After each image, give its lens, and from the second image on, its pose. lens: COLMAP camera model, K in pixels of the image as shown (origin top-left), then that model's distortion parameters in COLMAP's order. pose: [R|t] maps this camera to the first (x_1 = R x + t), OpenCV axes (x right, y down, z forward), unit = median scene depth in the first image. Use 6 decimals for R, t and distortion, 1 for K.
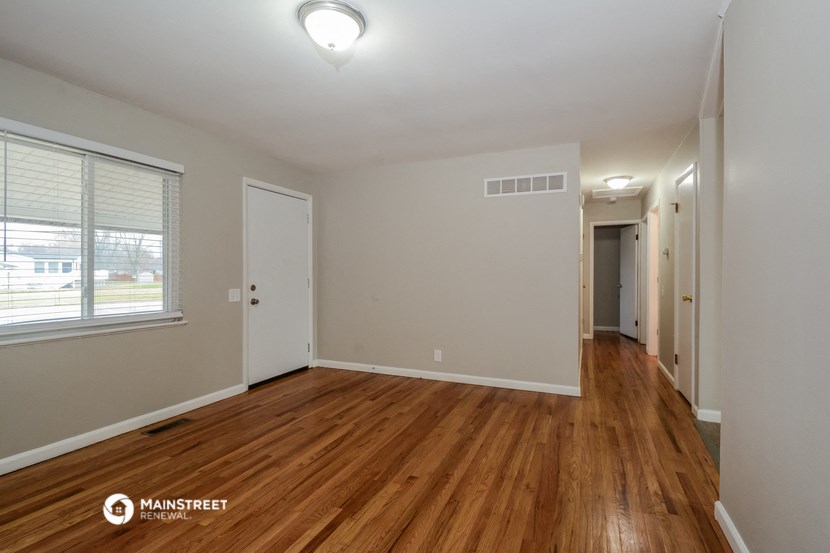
lens RADIAL K [[379.1, 0, 422.4], [0, 379.1, 270.1], [0, 0, 1]] dist [-0.000852, -0.000768]
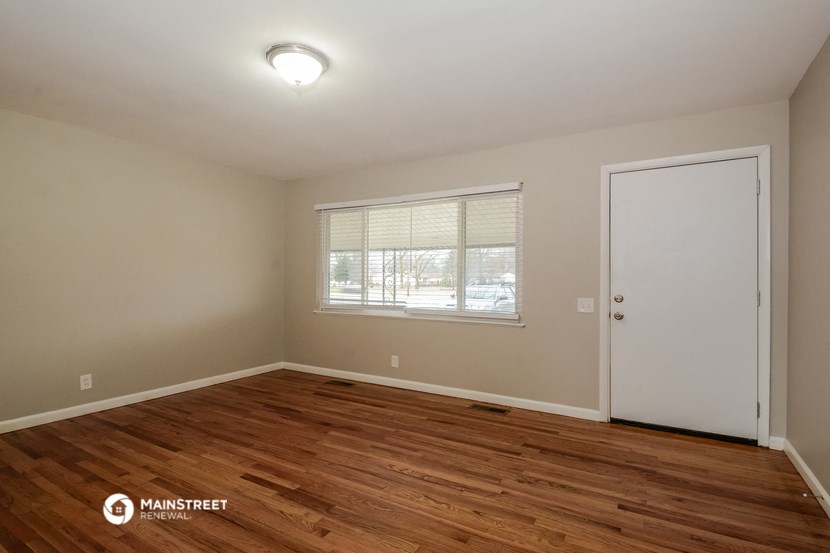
lens RADIAL K [[379.1, 0, 422.4], [0, 379.1, 270.1], [0, 0, 1]] dist [-0.000852, -0.000768]
pose [[-0.067019, -0.019491, -0.997561, 0.528462], [-0.001131, 0.999810, -0.019459, 0.001409], [0.997751, -0.000176, -0.067028, 0.858093]]
